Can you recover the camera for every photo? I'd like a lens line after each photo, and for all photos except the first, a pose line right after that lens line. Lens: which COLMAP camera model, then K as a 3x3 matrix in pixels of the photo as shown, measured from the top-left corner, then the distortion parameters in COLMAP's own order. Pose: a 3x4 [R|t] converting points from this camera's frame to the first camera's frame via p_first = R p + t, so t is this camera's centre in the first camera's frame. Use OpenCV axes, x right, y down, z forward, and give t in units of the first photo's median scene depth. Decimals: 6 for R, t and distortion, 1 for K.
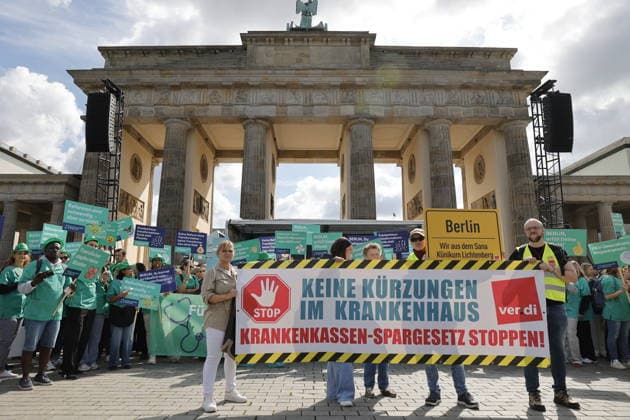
lens RADIAL K [[431.5, 0, 311.7], [0, 431.5, 205.9], [0, 0, 1]] dist [-0.112167, 0.088310]
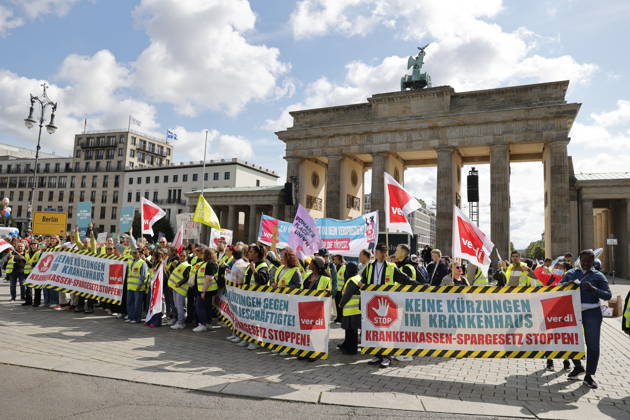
lens RADIAL K [[431.5, 0, 311.7], [0, 431.5, 205.9], [0, 0, 1]] dist [-0.112167, 0.088310]
pose [[0.897001, -0.014079, -0.441804, 0.365250], [0.058469, 0.994489, 0.087018, -0.156073], [0.438144, -0.103887, 0.892881, -0.604744]]
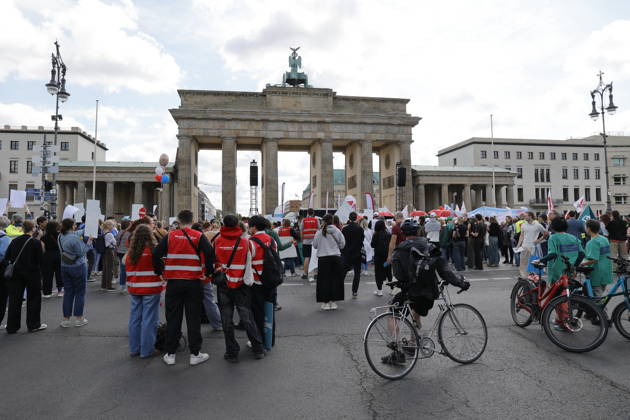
lens RADIAL K [[431.5, 0, 311.7], [0, 431.5, 205.9], [0, 0, 1]] dist [-0.112167, 0.088310]
pose [[0.986813, -0.001132, 0.161861, -0.265409], [-0.025499, 0.986403, 0.162355, -0.220687], [-0.159844, -0.164341, 0.973366, -0.912259]]
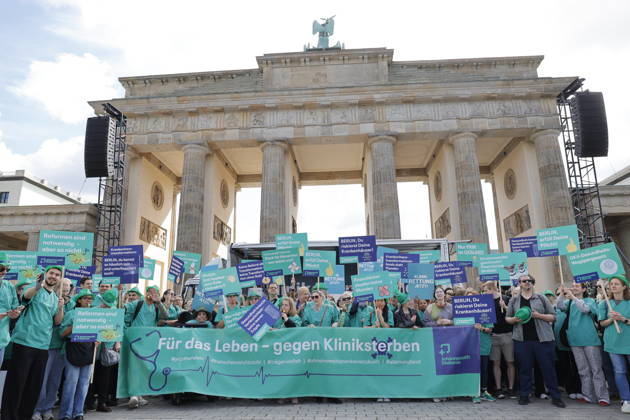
lens RADIAL K [[431.5, 0, 311.7], [0, 431.5, 205.9], [0, 0, 1]] dist [-0.112167, 0.088310]
pose [[0.996701, -0.034928, -0.073267, 0.023622], [0.030829, 0.997935, -0.056358, 0.003259], [0.075084, 0.053913, 0.995719, 0.033188]]
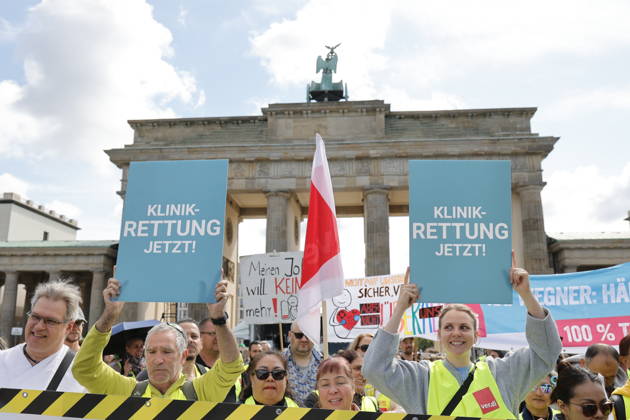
lens RADIAL K [[601.0, 0, 315.0], [0, 601.0, 210.0], [0, 0, 1]] dist [-0.077698, 0.199005]
pose [[0.995650, -0.019951, -0.091010, 0.098449], [0.018521, 0.999692, -0.016527, -0.128470], [0.091312, 0.014770, 0.995713, -0.482403]]
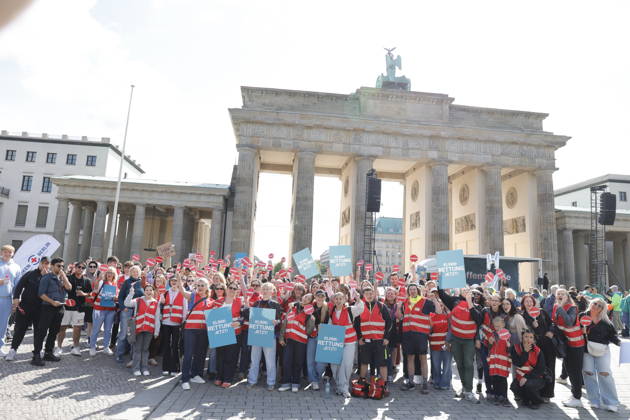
lens RADIAL K [[431.5, 0, 311.7], [0, 431.5, 205.9], [0, 0, 1]] dist [-0.112167, 0.088310]
pose [[0.995085, 0.057959, 0.080294, -0.403771], [-0.062173, 0.996761, 0.051011, -0.103004], [-0.077078, -0.055752, 0.995465, -0.349300]]
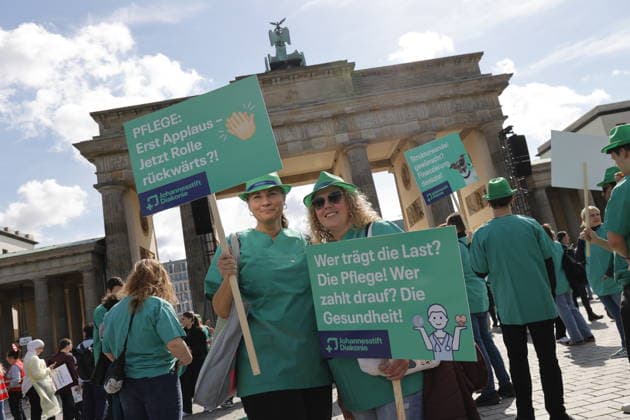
lens RADIAL K [[524.7, 0, 315.0], [0, 524.7, 210.0], [0, 0, 1]] dist [-0.097850, 0.152497]
pose [[0.981084, -0.175859, 0.080916, -0.123568], [0.175313, 0.984415, 0.013865, -0.072840], [-0.082094, 0.000582, 0.996624, -0.318564]]
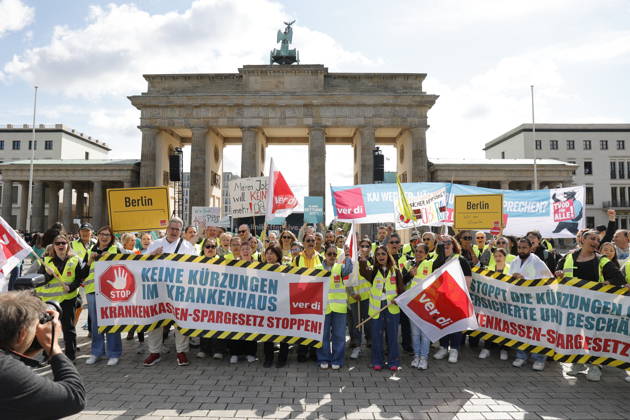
lens RADIAL K [[431.5, 0, 311.7], [0, 431.5, 205.9], [0, 0, 1]] dist [-0.112167, 0.088310]
pose [[0.999899, 0.001009, -0.014164, 0.118718], [0.001124, 0.988715, 0.149802, -0.152276], [0.014155, -0.149803, 0.988615, -0.580656]]
